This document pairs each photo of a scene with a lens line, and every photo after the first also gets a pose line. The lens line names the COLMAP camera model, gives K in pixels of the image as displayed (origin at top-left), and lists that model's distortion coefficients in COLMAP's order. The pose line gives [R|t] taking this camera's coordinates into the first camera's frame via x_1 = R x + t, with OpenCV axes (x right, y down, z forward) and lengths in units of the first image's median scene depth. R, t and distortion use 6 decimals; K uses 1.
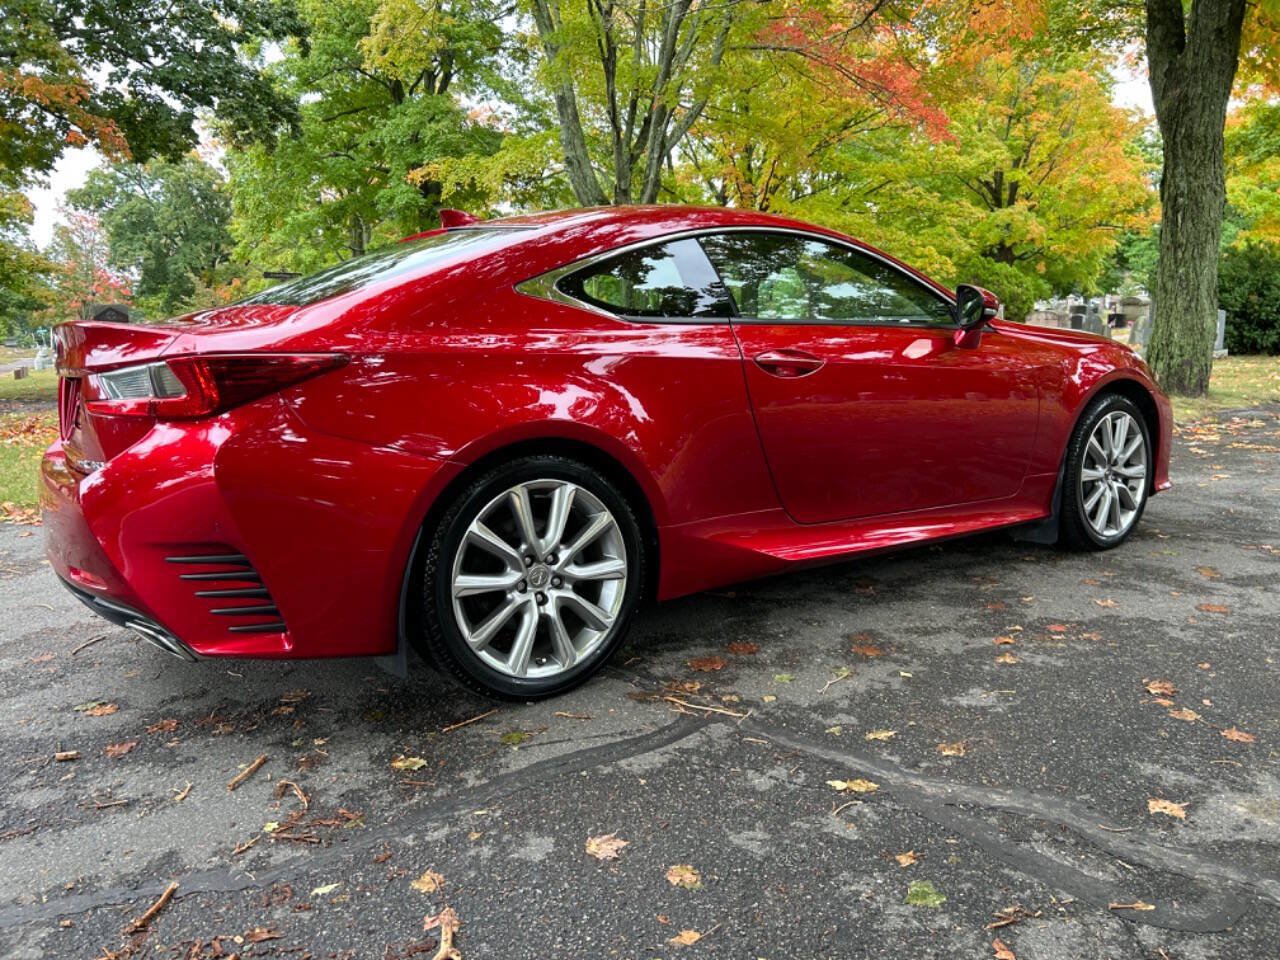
lens RADIAL K [[964.8, 0, 631.0], [0, 964.8, 486.4], [0, 0, 1]] dist [0.045666, -0.050865]
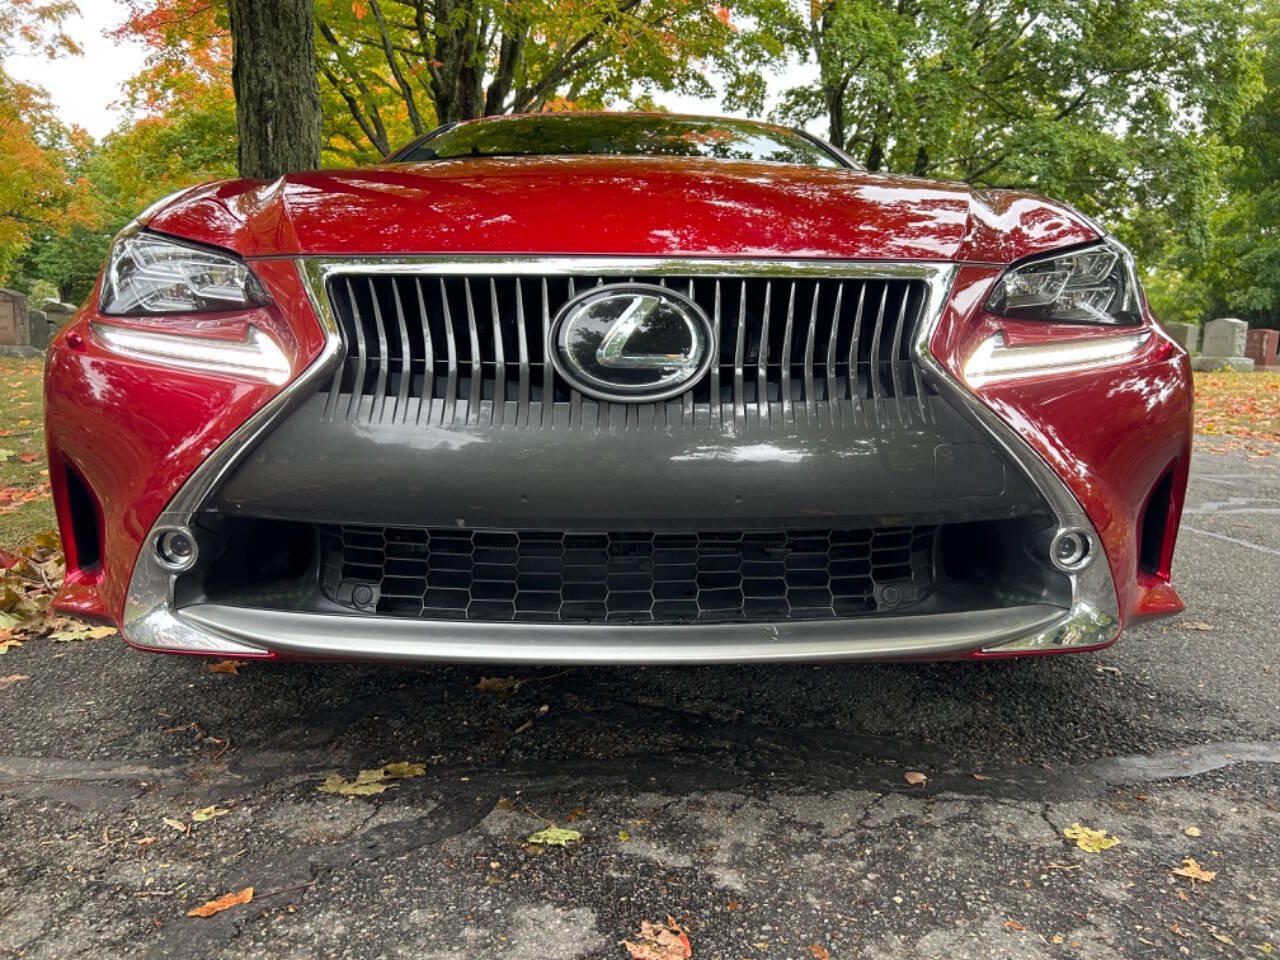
lens RADIAL K [[964.8, 0, 631.0], [0, 964.8, 486.4], [0, 0, 1]] dist [0.045666, -0.050865]
pose [[0.528962, -0.077971, 0.845056, 0.062686], [0.093050, 0.995095, 0.033570, -0.019435], [-0.843529, 0.060875, 0.533623, 0.240739]]
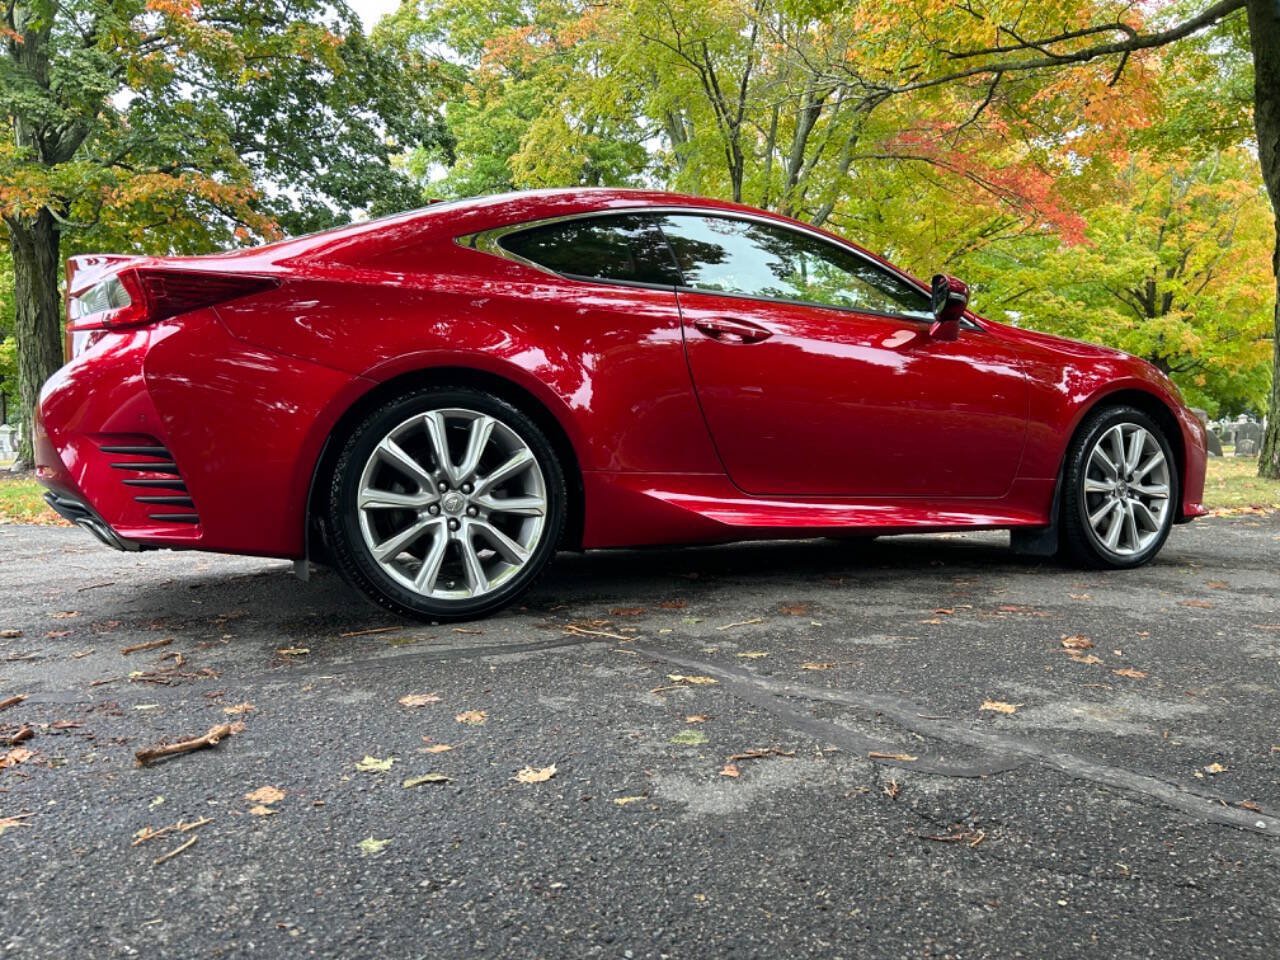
lens RADIAL K [[964.8, 0, 631.0], [0, 964.8, 486.4], [0, 0, 1]] dist [0.045666, -0.050865]
pose [[0.988947, 0.034311, -0.144245, 0.035128], [-0.050452, 0.992675, -0.109776, 0.025882], [0.139422, 0.115841, 0.983434, -0.000589]]
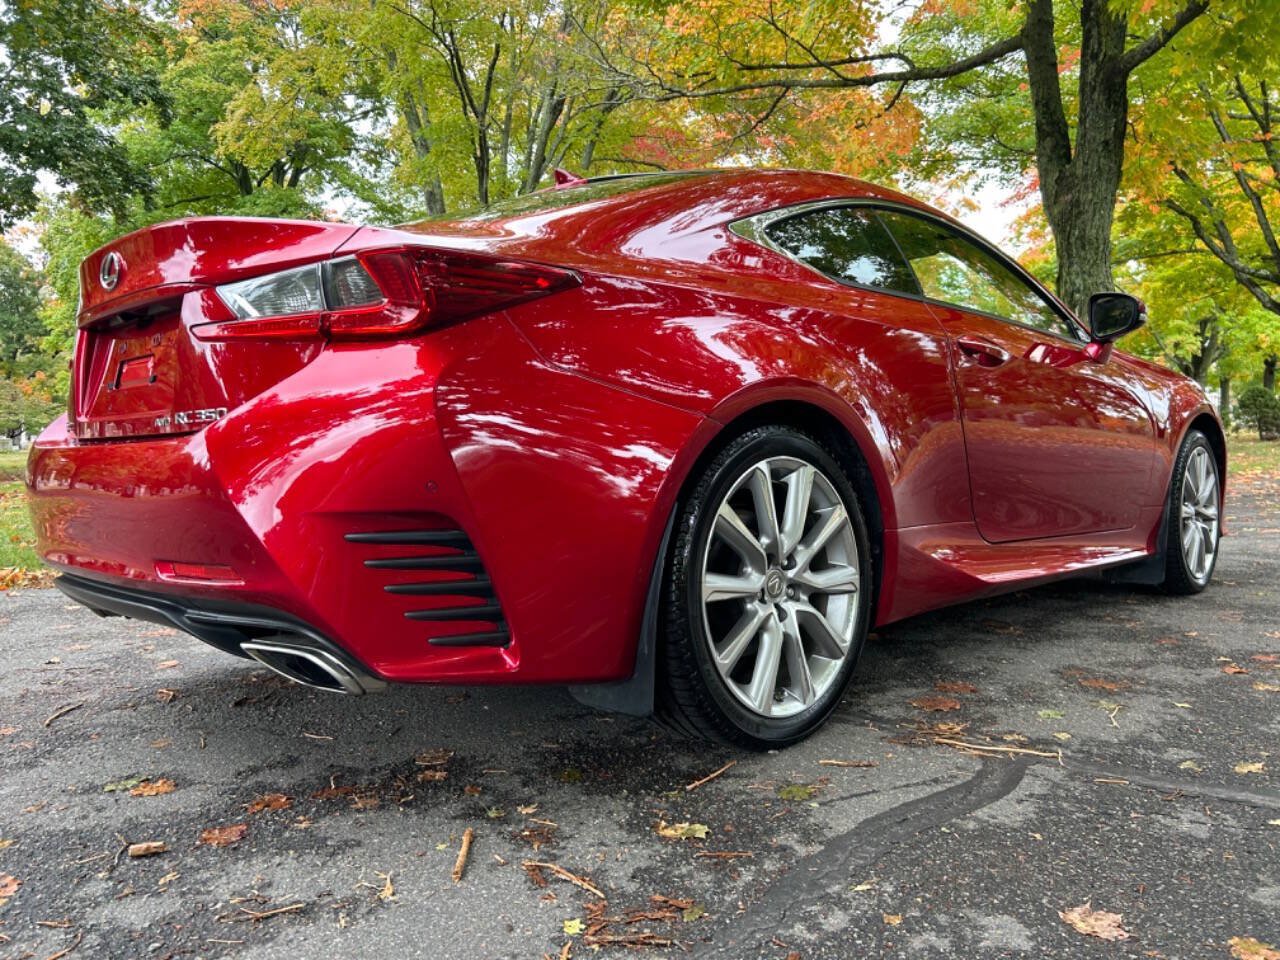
lens RADIAL K [[964.8, 0, 631.0], [0, 964.8, 486.4], [0, 0, 1]] dist [0.045666, -0.050865]
pose [[0.985038, 0.012173, 0.171908, -0.049048], [0.007333, 0.993639, -0.112377, 0.014566], [-0.172182, 0.111956, 0.978682, 0.036436]]
